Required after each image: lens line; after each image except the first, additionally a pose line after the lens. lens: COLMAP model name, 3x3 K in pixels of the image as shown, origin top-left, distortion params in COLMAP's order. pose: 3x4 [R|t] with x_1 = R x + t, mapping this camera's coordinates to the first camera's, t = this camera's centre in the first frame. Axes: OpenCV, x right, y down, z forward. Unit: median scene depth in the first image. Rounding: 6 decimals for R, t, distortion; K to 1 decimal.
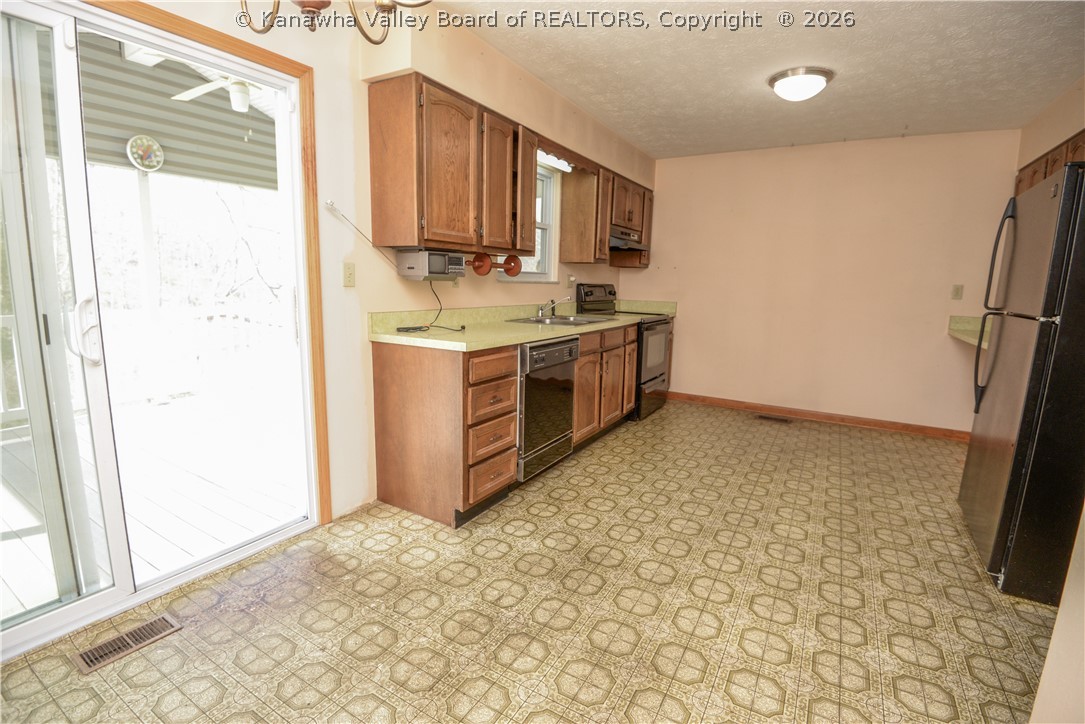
lens RADIAL K [[500.9, 0, 542.5], [0, 500.9, 362.0], [0, 0, 1]] dist [-0.014551, -0.015693]
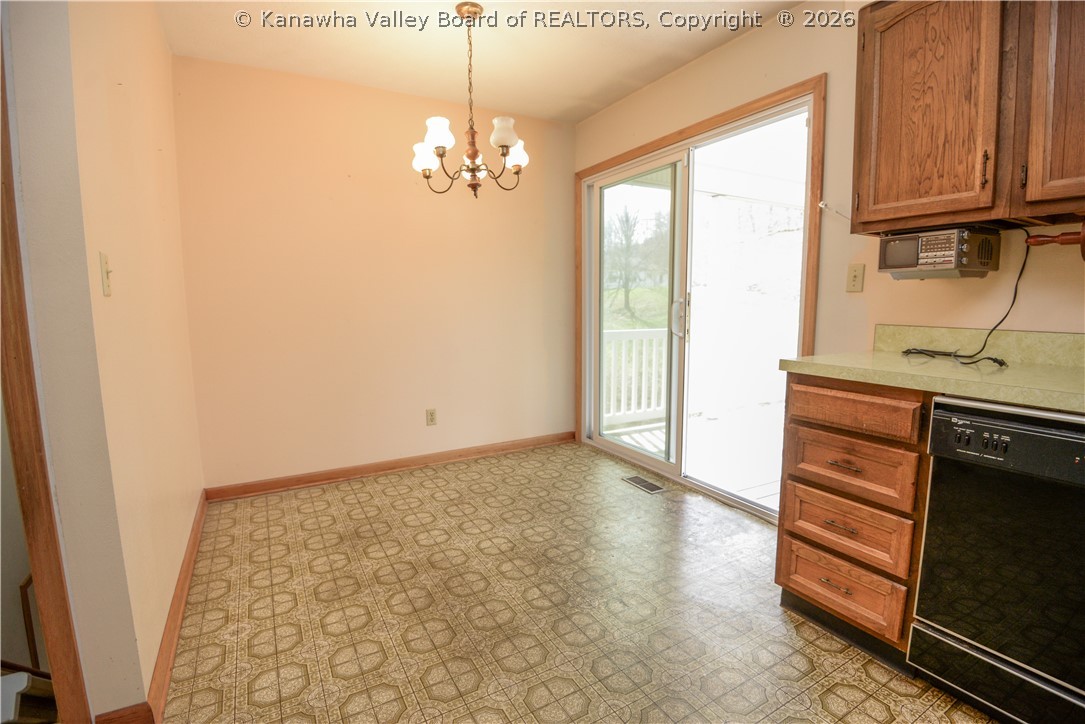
lens RADIAL K [[500.9, 0, 542.5], [0, 500.9, 362.0], [0, 0, 1]] dist [-0.014551, -0.015693]
pose [[-0.499114, 0.079476, -0.862884, 0.865612], [-0.149607, 0.972928, 0.176148, -0.143153], [0.853524, 0.217012, -0.473712, 1.334254]]
